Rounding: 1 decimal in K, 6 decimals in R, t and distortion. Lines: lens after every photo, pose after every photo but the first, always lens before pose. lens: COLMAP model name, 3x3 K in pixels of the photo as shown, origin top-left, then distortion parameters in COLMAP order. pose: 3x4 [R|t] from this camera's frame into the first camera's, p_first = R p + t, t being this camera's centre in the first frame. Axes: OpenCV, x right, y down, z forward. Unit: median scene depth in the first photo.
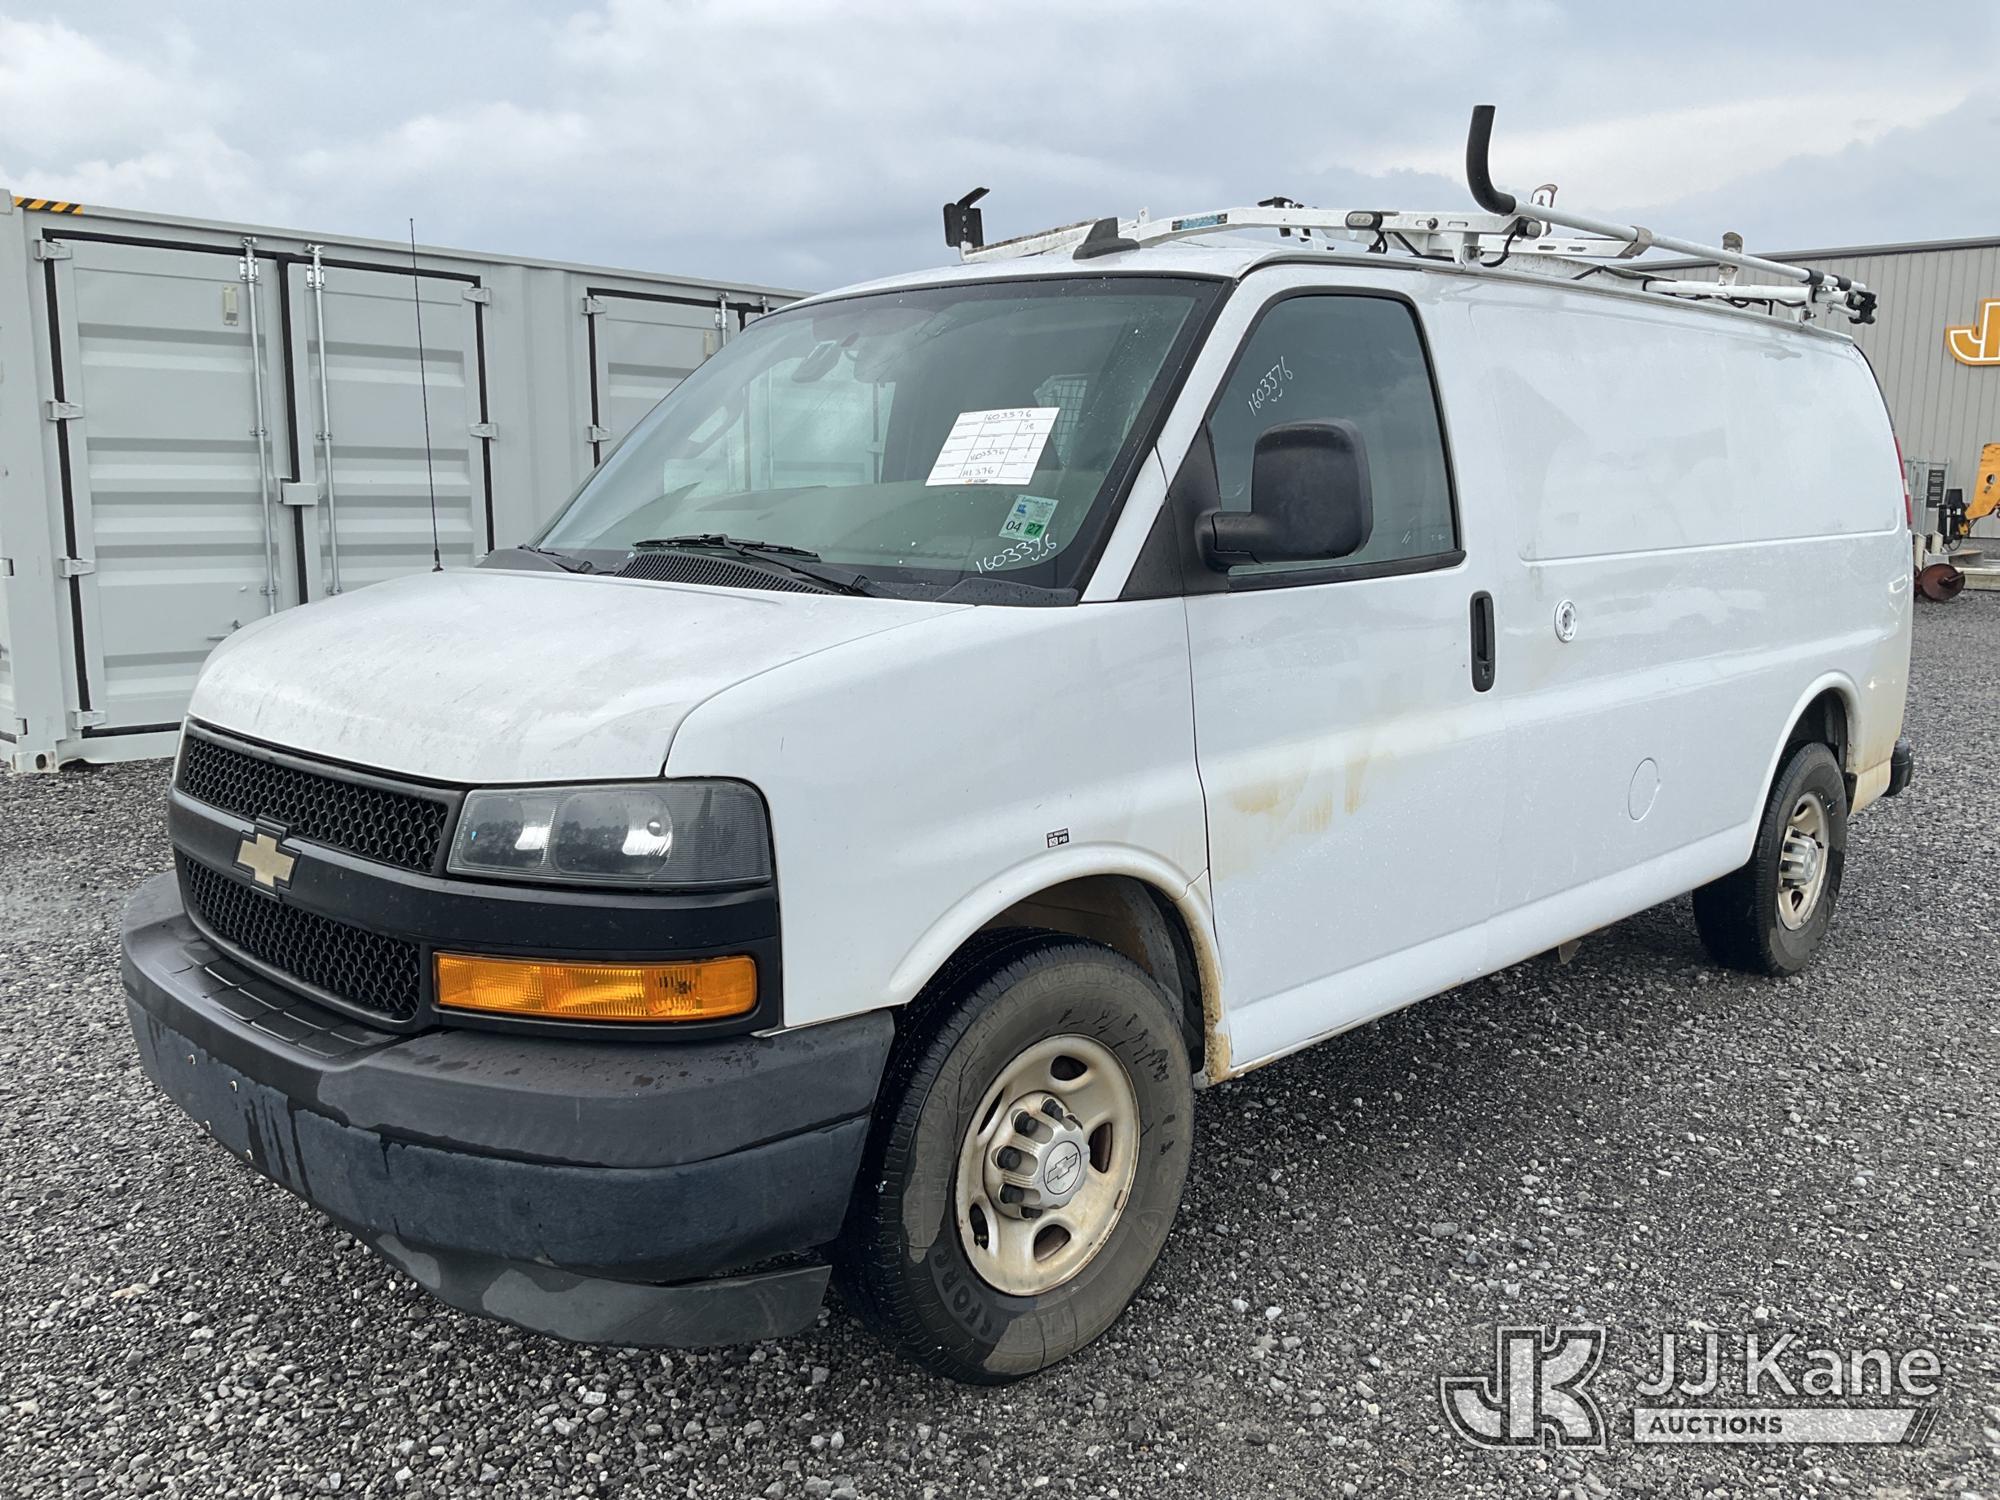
lens RADIAL K [[1610.0, 0, 982.9], [0, 1610.0, 755.0], [0, 0, 1]] dist [0.035176, -0.018556]
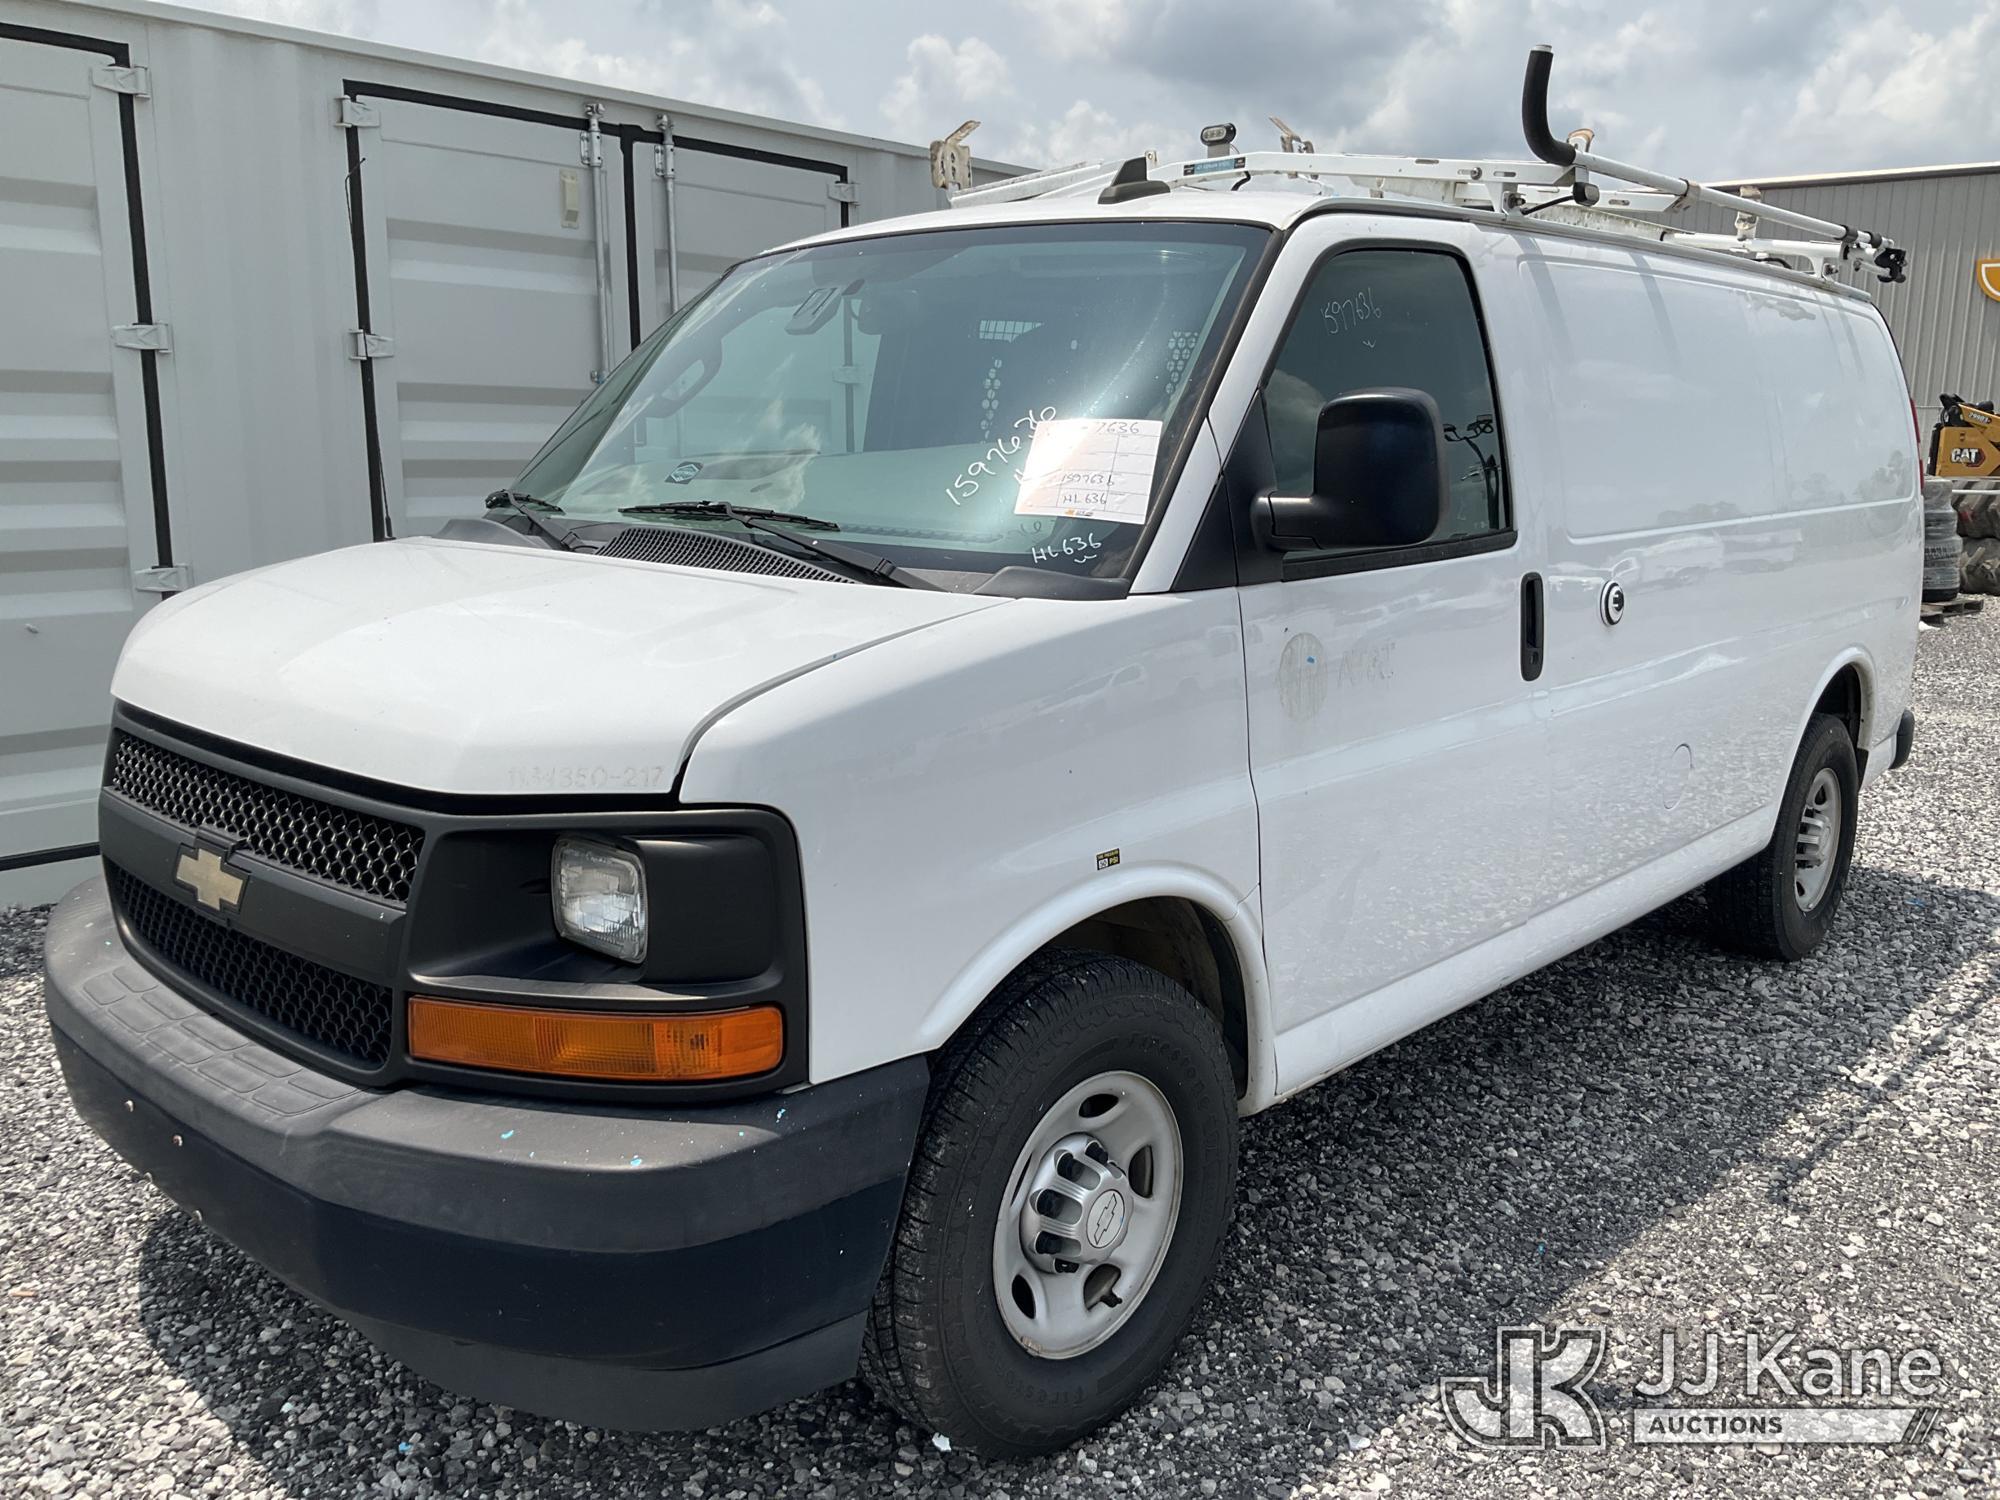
lens RADIAL K [[1610.0, 0, 973.6], [0, 1610.0, 743.8], [0, 0, 1]] dist [0.035176, -0.018556]
pose [[0.999413, 0.006786, 0.033569, -0.052787], [-0.007829, 0.999487, 0.031044, -0.036281], [-0.033341, -0.031288, 0.998954, 0.099056]]
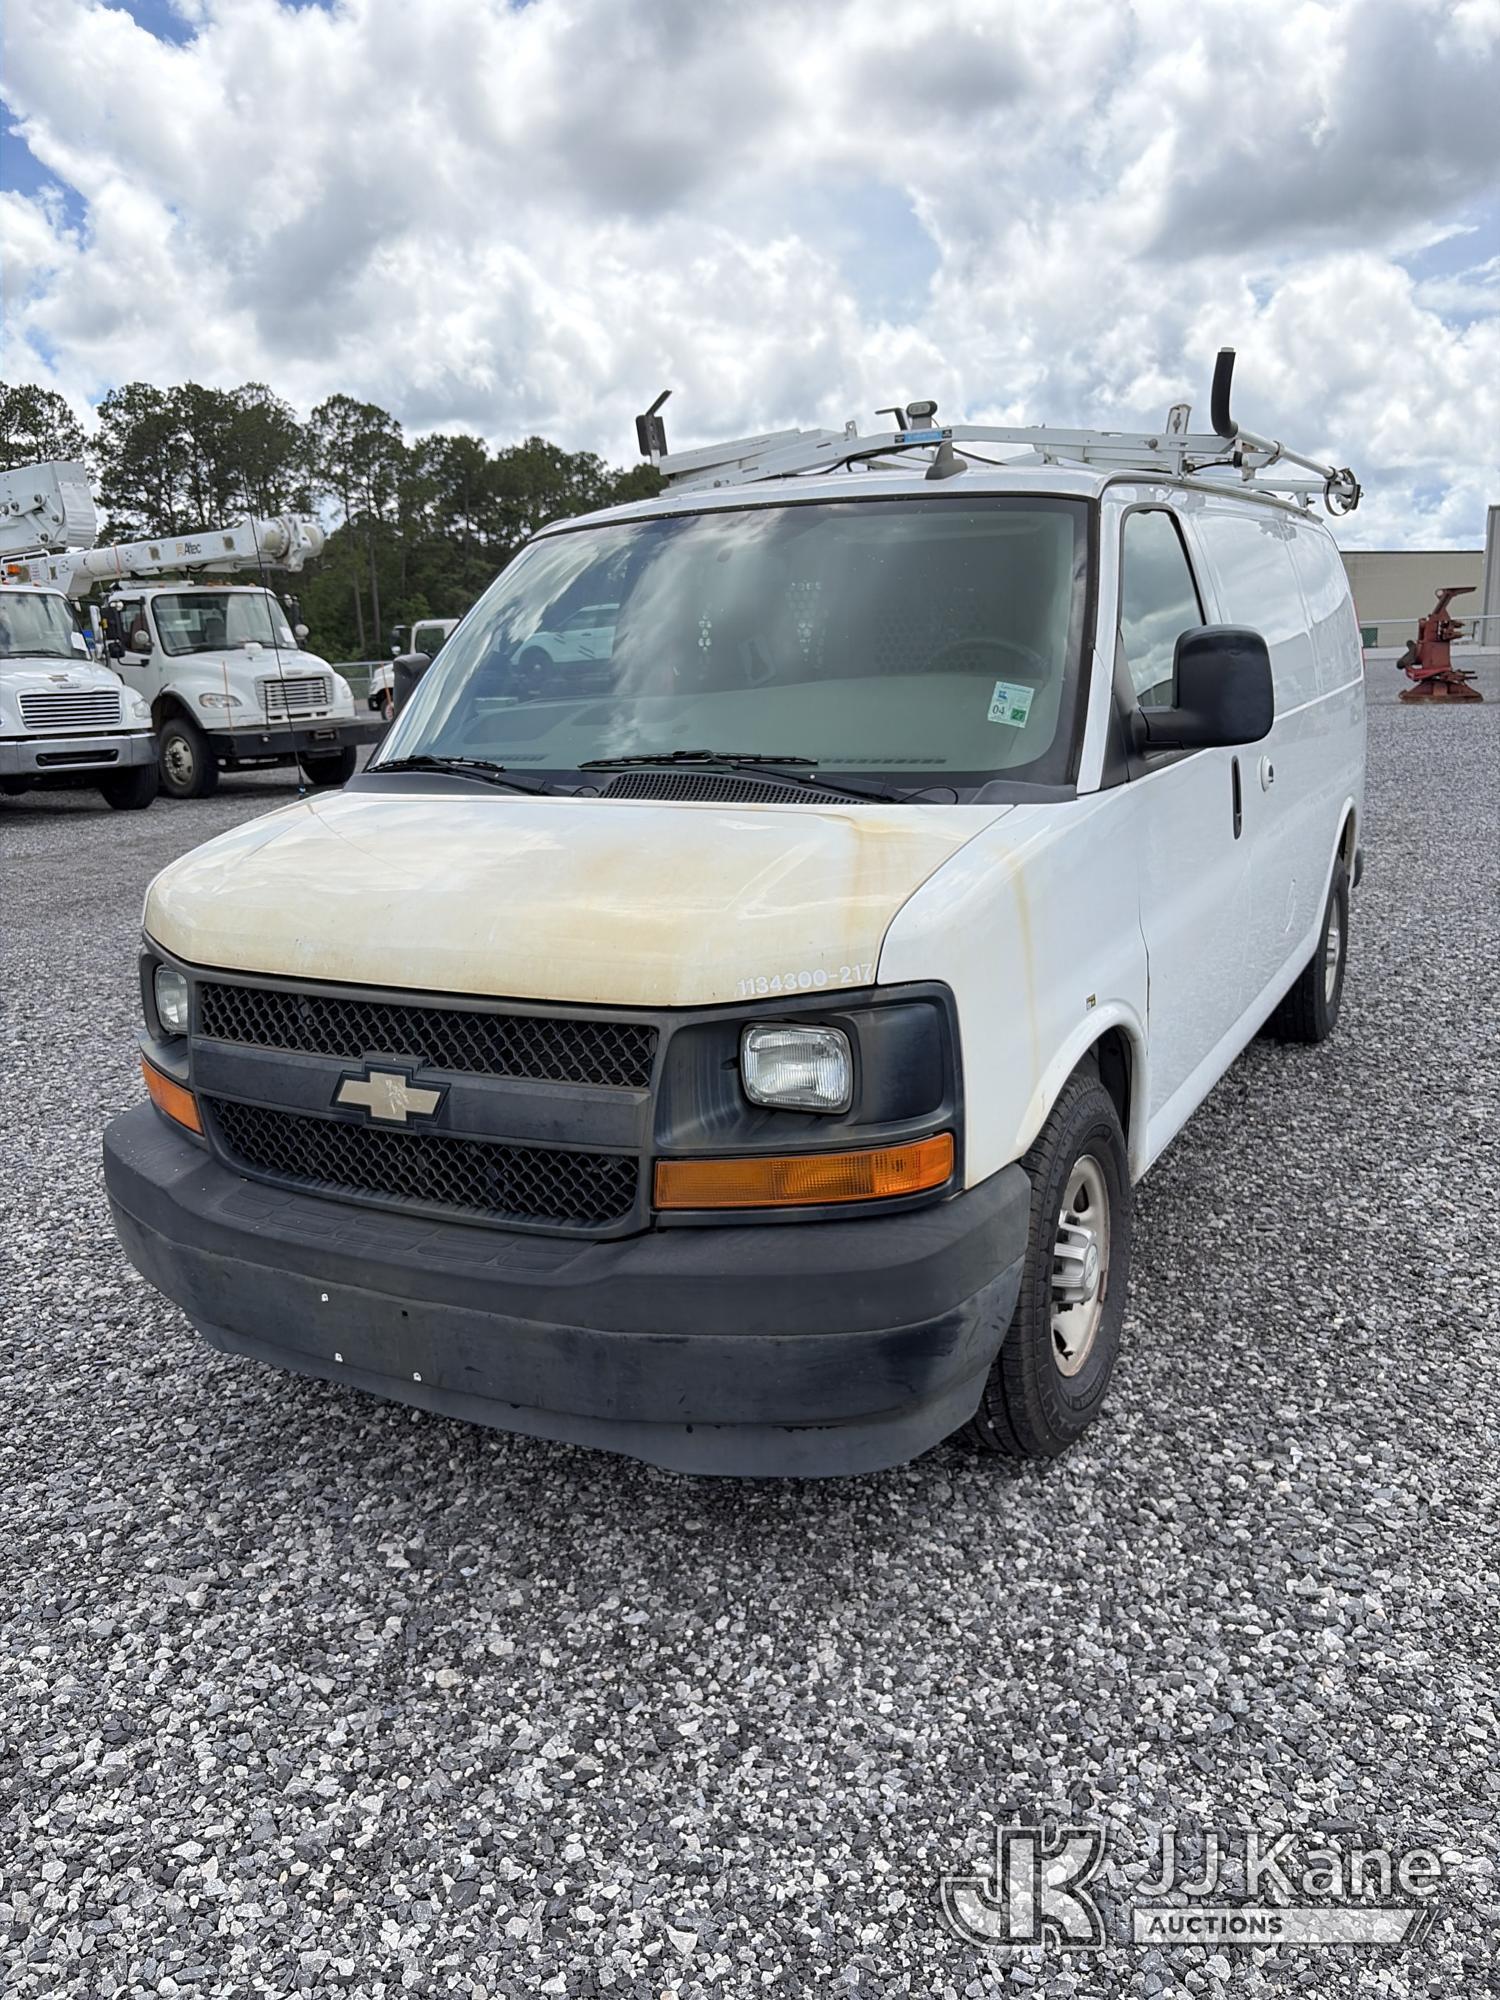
lens RADIAL K [[1472.9, 0, 733.8], [0, 1472.9, 995.8], [0, 0, 1]] dist [0.006049, 0.003744]
pose [[0.963744, -0.099905, 0.247420, -0.428286], [0.081899, 0.993257, 0.082053, -0.055124], [-0.253950, -0.058814, 0.965428, 0.027046]]
